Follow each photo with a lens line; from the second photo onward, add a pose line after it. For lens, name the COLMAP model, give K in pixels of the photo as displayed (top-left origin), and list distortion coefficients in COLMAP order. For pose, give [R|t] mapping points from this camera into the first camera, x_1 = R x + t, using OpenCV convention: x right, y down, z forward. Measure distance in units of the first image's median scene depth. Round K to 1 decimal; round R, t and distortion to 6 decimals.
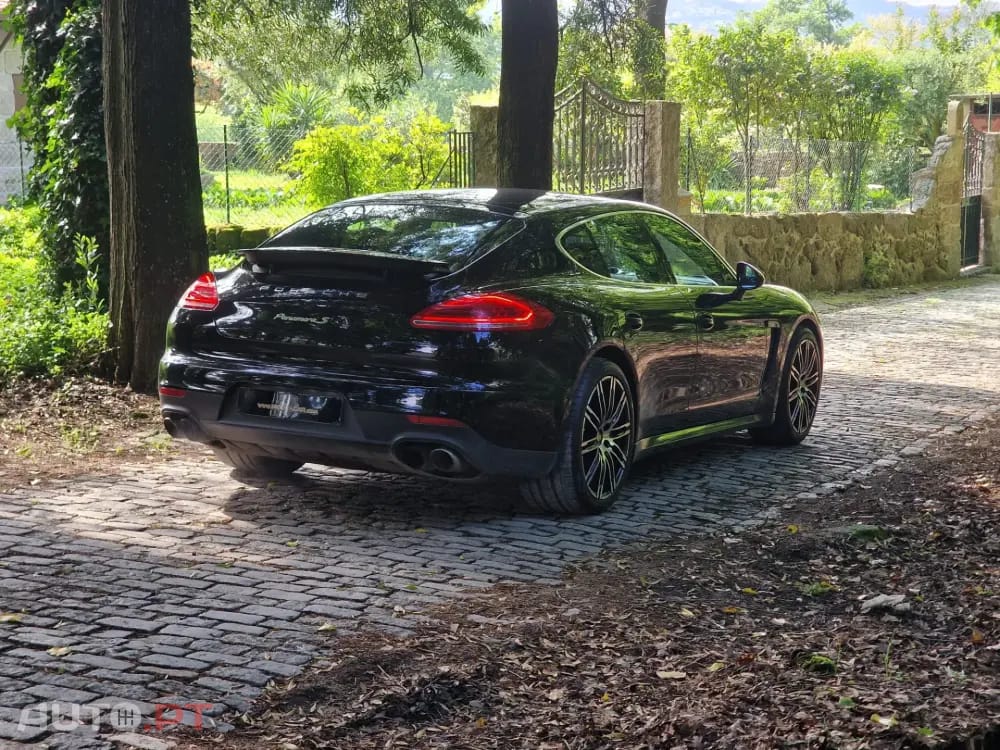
lens RADIAL K [[1900.4, 0, 490.1], [0, 1900.4, 379.6], [0, 0, 1]] dist [0.025409, 0.000000]
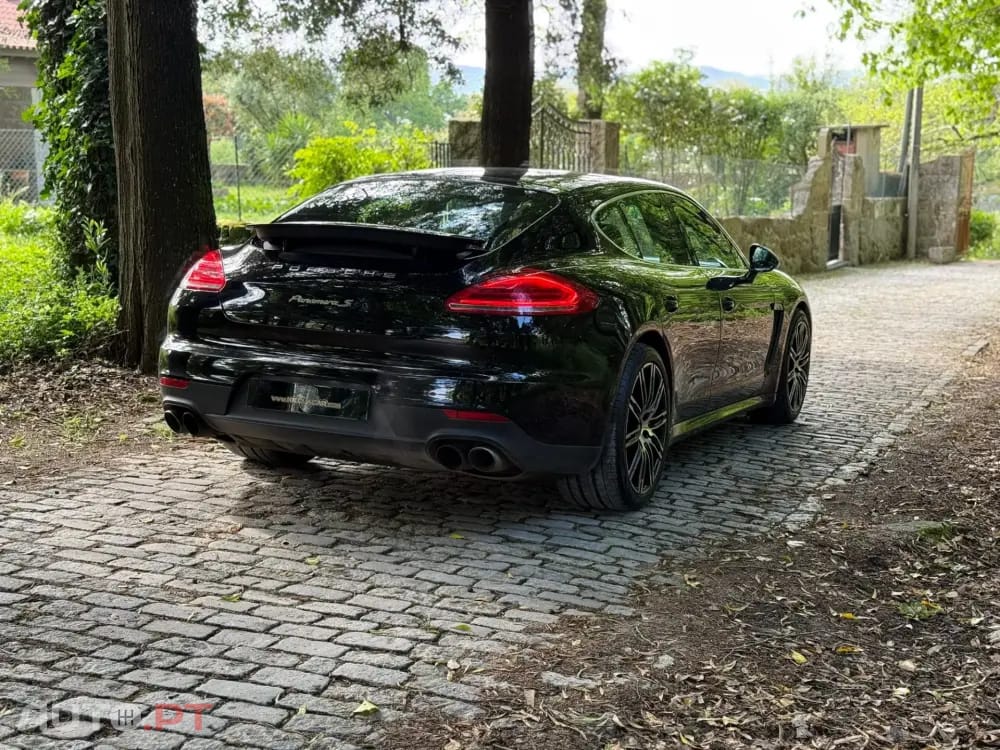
lens RADIAL K [[1385.1, 0, 508.9], [0, 1385.1, 375.2], [0, 0, 1]] dist [0.120971, 0.000000]
pose [[0.998644, -0.003973, 0.051914, -0.038536], [0.002978, 0.999811, 0.019229, -0.008110], [-0.051981, -0.019049, 0.998466, 0.297018]]
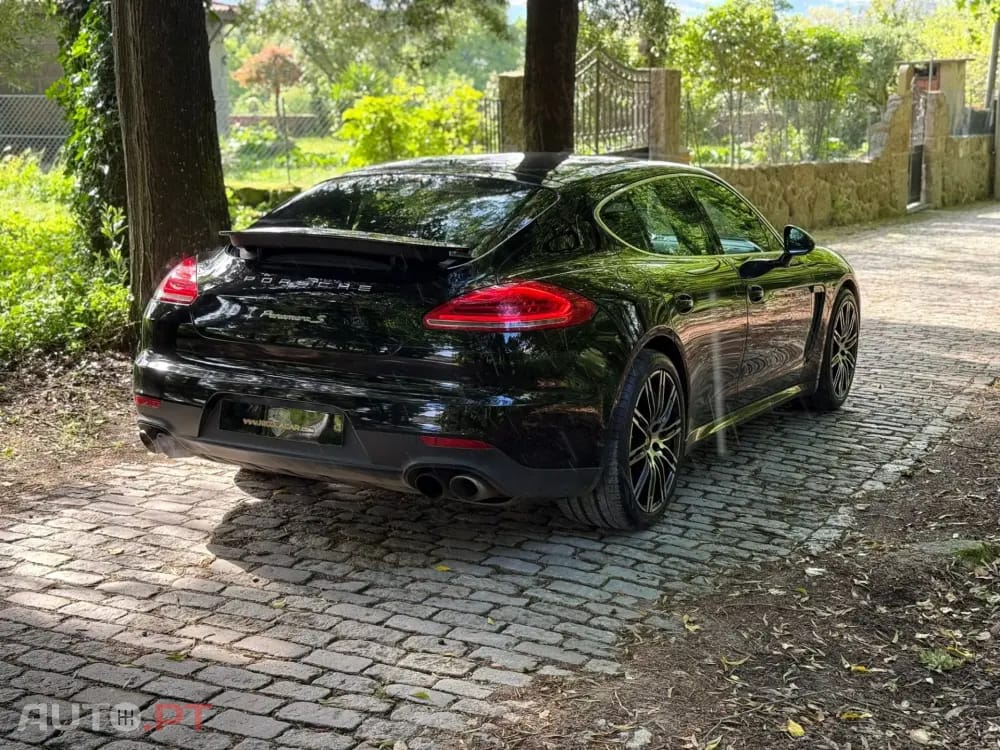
lens RADIAL K [[1385.1, 0, 502.0], [0, 1385.1, 372.6], [0, 0, 1]] dist [0.120971, 0.000000]
pose [[0.999750, -0.017313, -0.014117, 0.000190], [0.018129, 0.998043, 0.059845, -0.036342], [0.013054, -0.060086, 0.998108, 0.340761]]
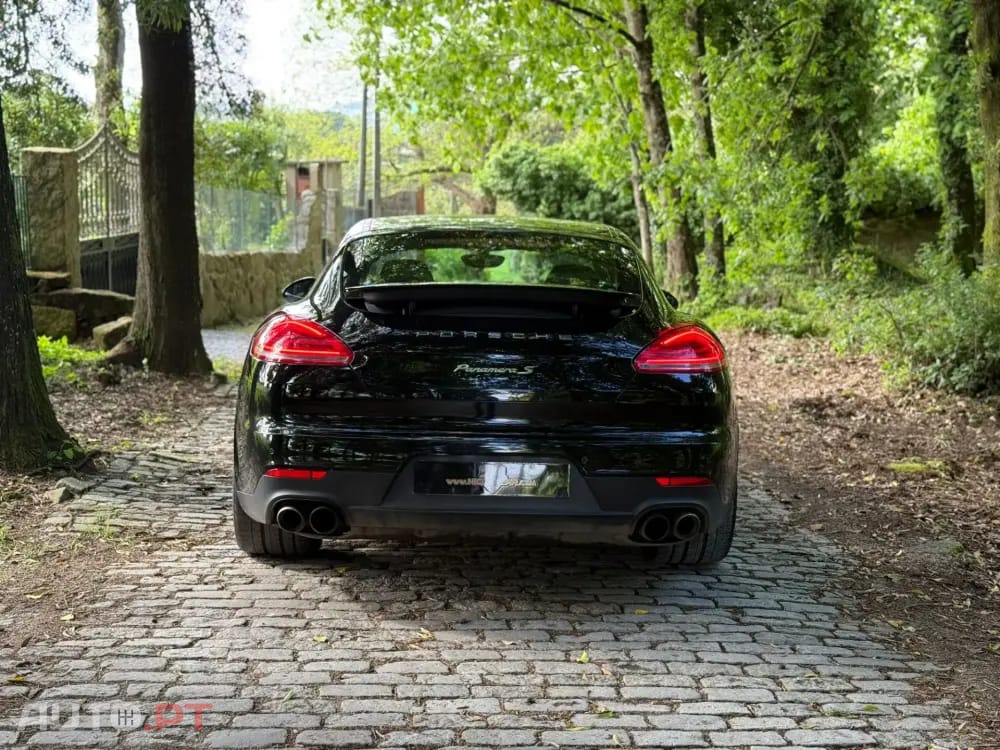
lens RADIAL K [[1385.1, 0, 499.2], [0, 1385.1, 391.1], [0, 0, 1]] dist [0.120971, 0.000000]
pose [[0.877910, -0.064866, 0.474412, -0.321977], [0.060891, 0.997862, 0.023756, -0.031353], [-0.474939, 0.008032, 0.879982, 0.417941]]
